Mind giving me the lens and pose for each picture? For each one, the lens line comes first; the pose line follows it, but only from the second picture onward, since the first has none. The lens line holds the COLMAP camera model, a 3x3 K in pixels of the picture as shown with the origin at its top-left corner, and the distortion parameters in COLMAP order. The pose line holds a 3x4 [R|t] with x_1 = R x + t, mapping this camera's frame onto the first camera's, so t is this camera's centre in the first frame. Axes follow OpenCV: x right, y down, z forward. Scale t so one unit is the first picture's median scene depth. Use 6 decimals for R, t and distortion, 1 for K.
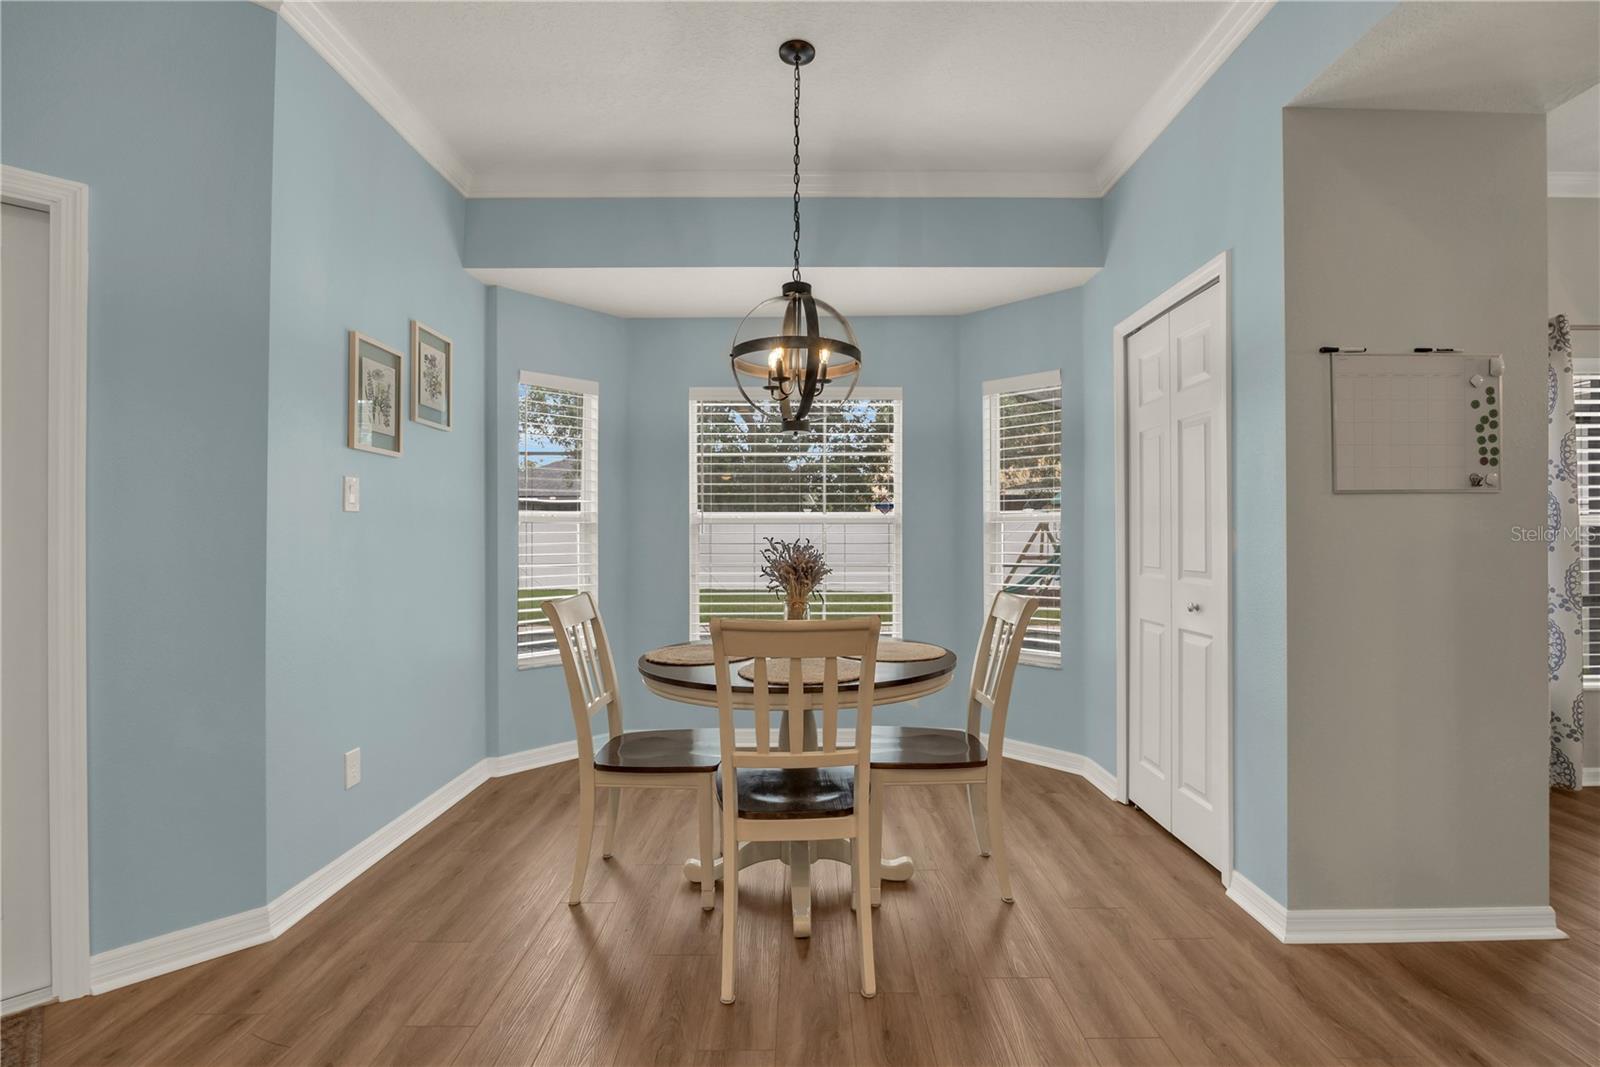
lens RADIAL K [[726.2, 0, 810.4], [0, 726.2, 535.6], [0, 0, 1]] dist [-0.002059, -0.000941]
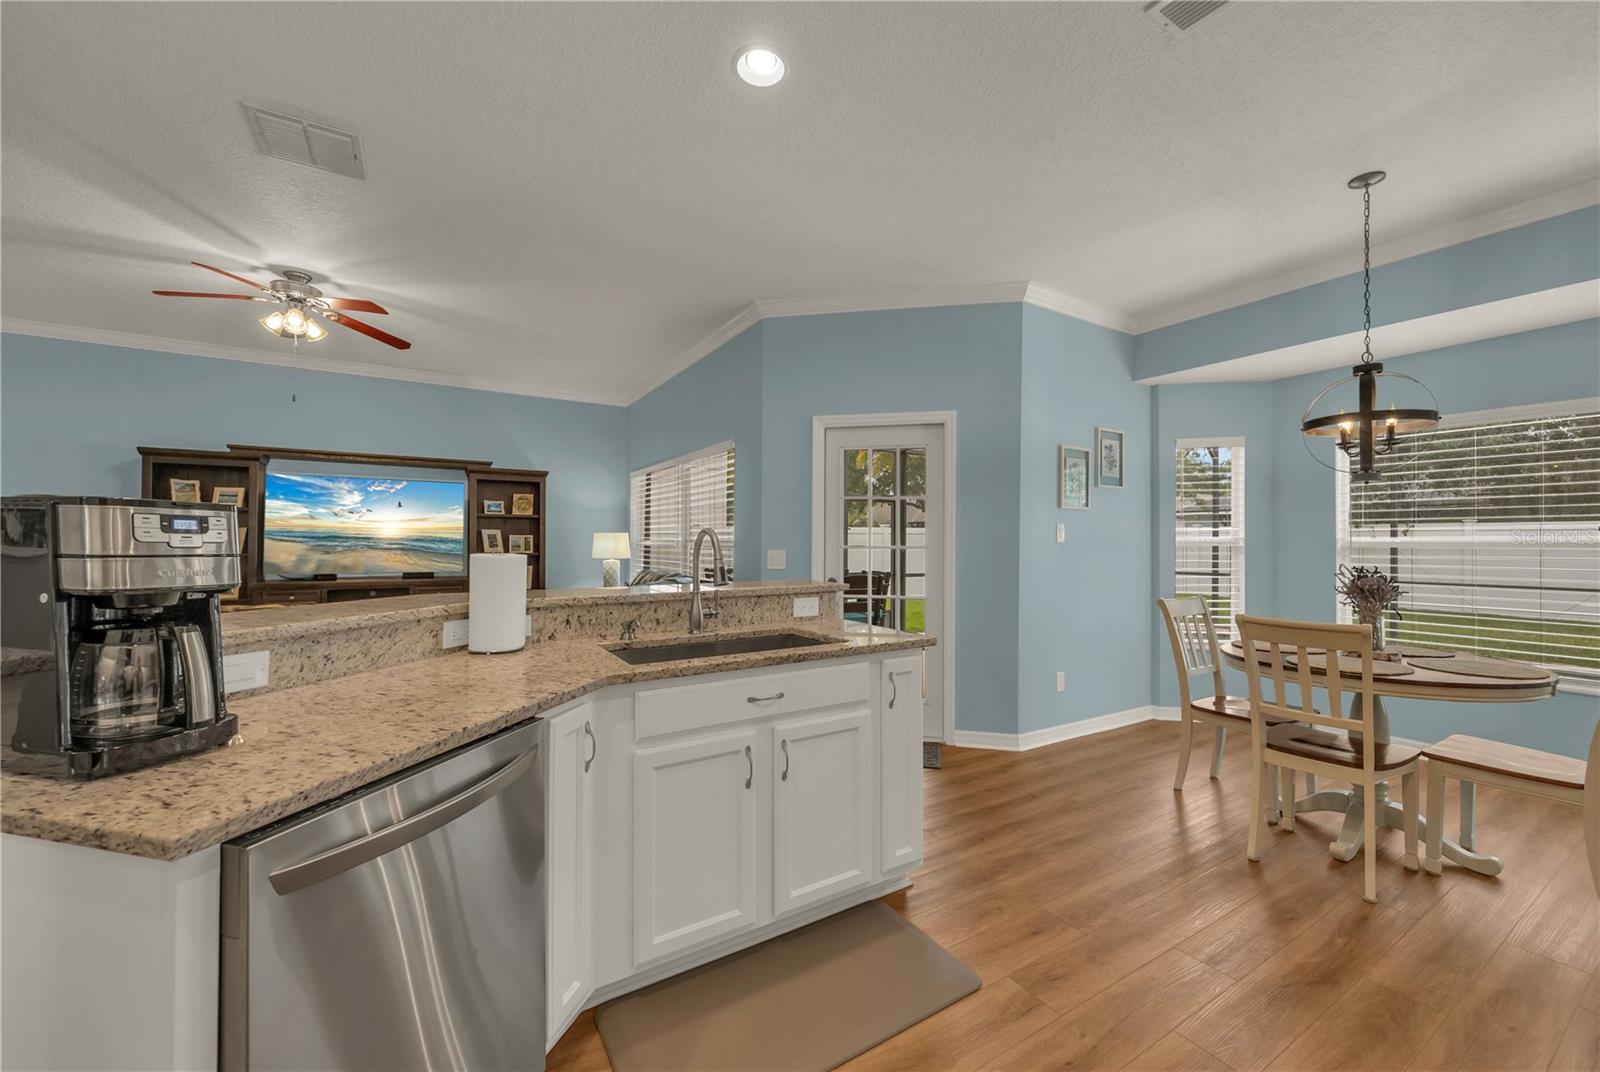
lens RADIAL K [[630.3, 0, 800.0], [0, 630.3, 536.0], [0, 0, 1]] dist [-0.010113, -0.000088]
pose [[0.521173, -0.006555, -0.853426, 0.388711], [-0.005978, 0.999918, -0.011331, -0.027868], [0.853430, 0.011007, 0.521091, -0.399183]]
